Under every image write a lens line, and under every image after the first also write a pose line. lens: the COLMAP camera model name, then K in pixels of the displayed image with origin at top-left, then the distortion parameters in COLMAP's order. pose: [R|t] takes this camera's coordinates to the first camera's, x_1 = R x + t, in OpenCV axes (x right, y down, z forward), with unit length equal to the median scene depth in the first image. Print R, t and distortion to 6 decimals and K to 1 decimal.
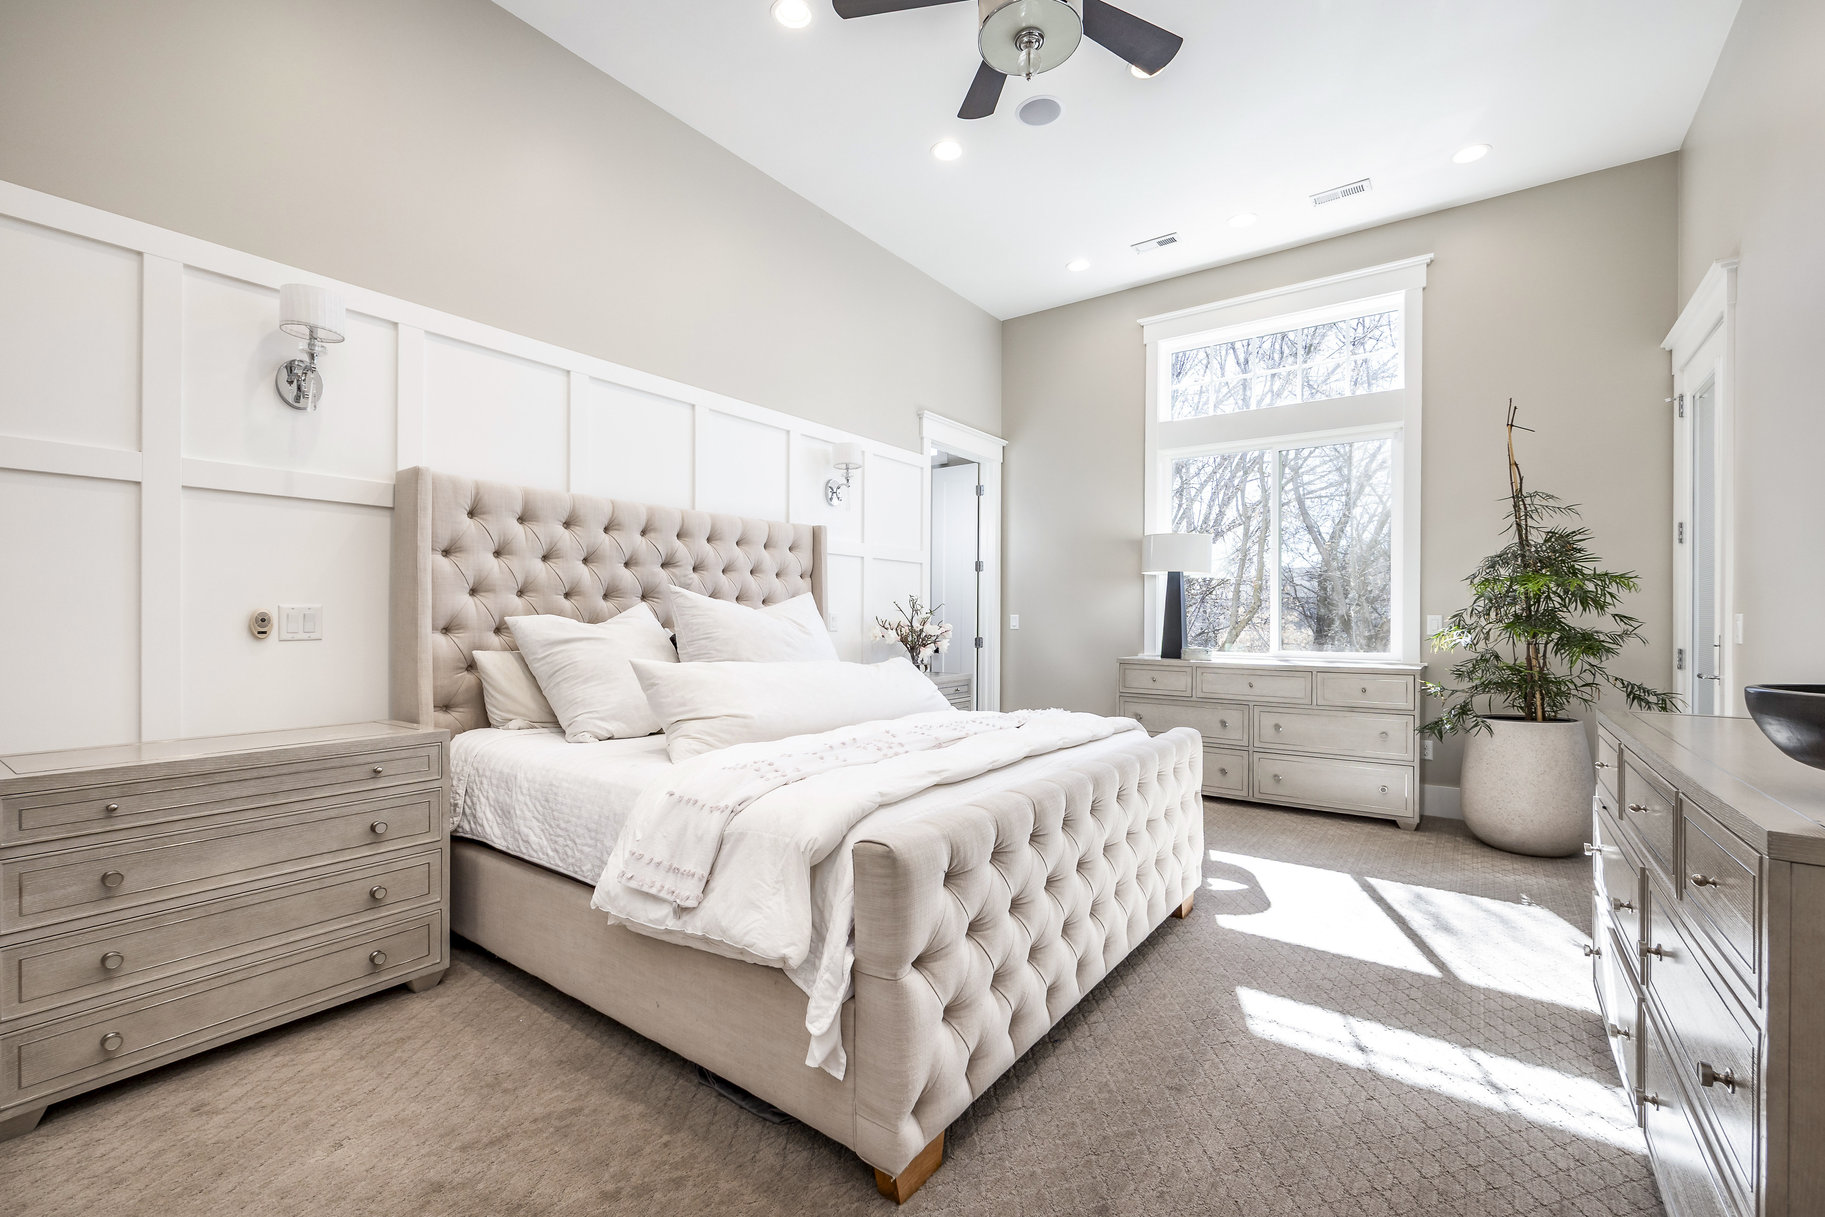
lens RADIAL K [[766.0, 0, 929.5], [0, 766.0, 615.8], [0, 0, 1]] dist [-0.003441, -0.000262]
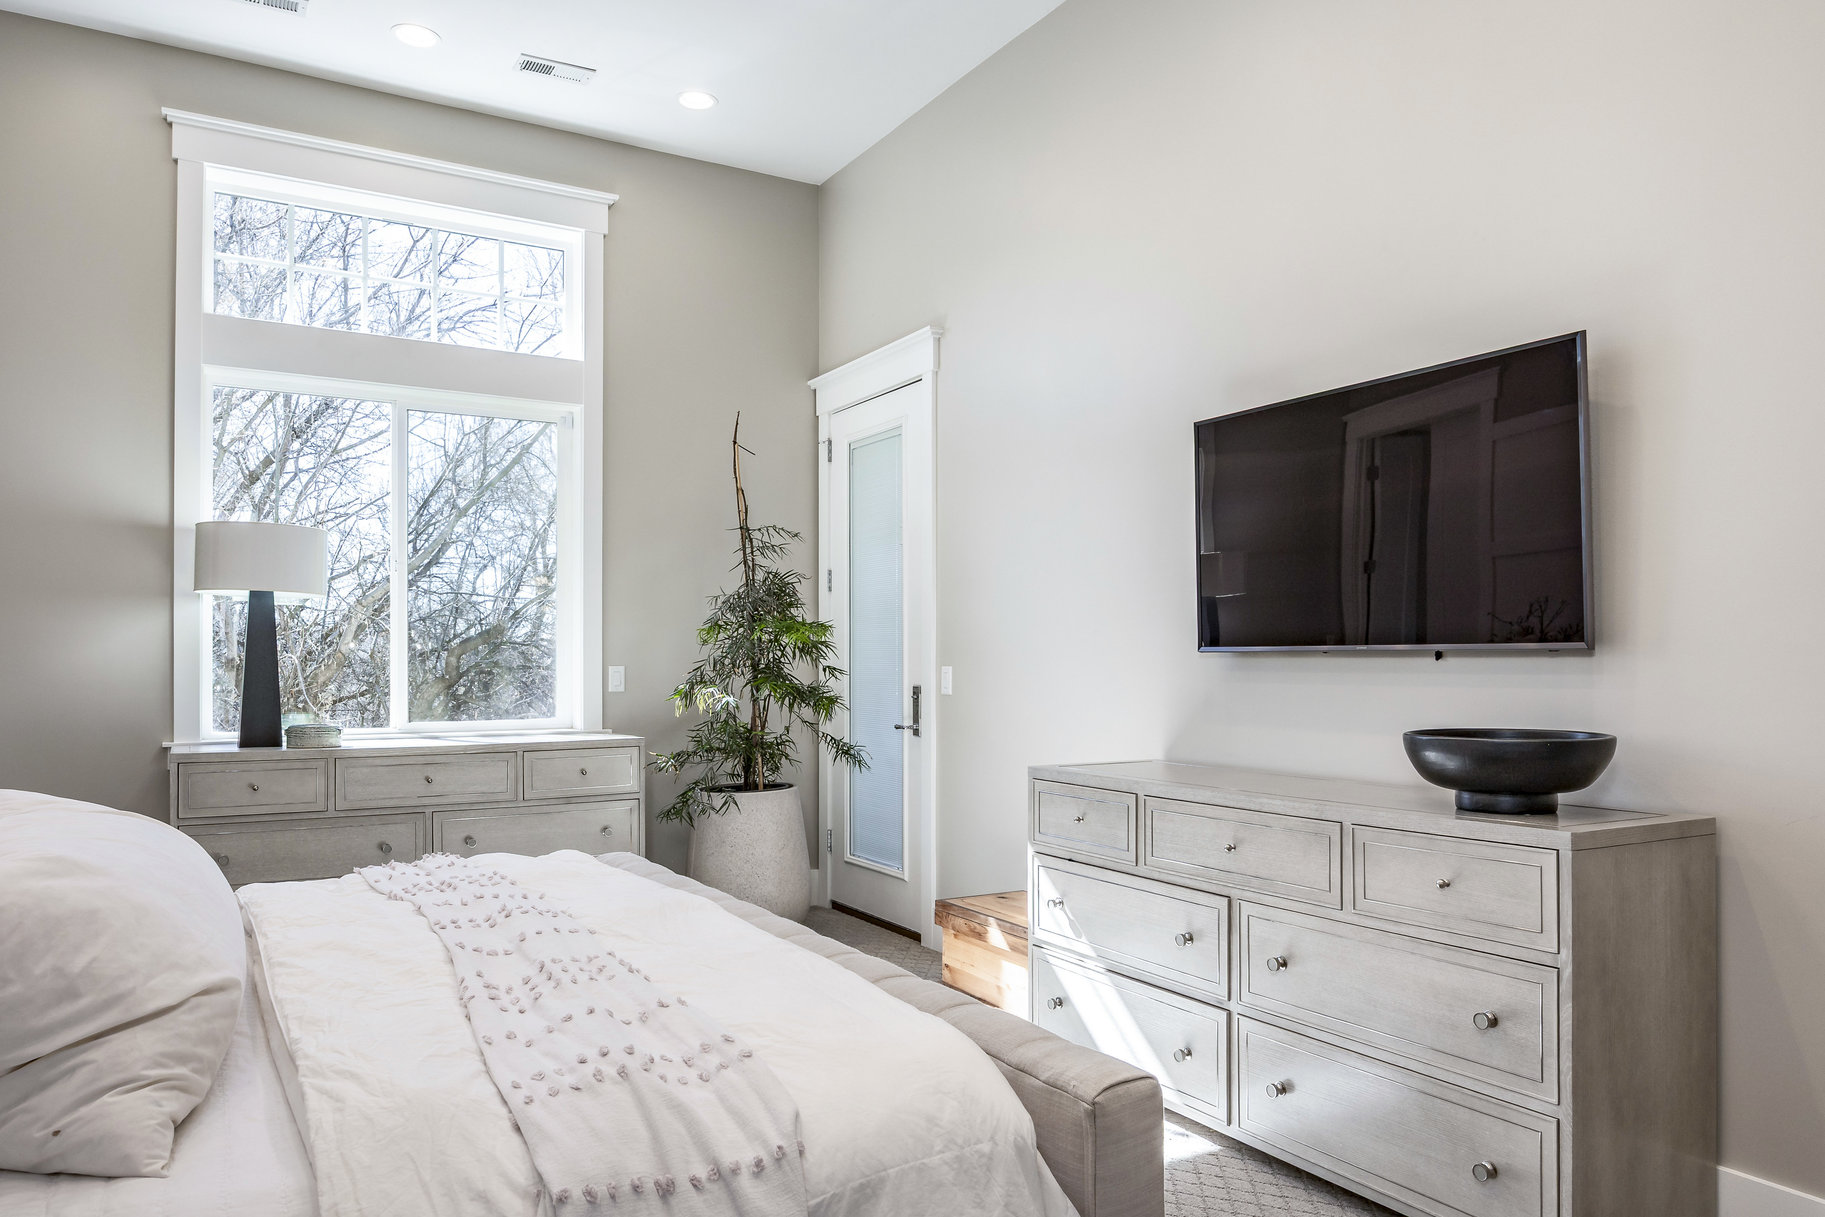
lens RADIAL K [[1208.9, 0, 875.5], [0, 1208.9, 649.5], [0, 0, 1]] dist [0.003016, -0.001307]
pose [[0.427643, 0.002971, 0.903943, -0.366634], [-0.000010, 0.999995, -0.003282, -0.015641], [-0.903948, 0.001394, 0.427641, 0.274636]]
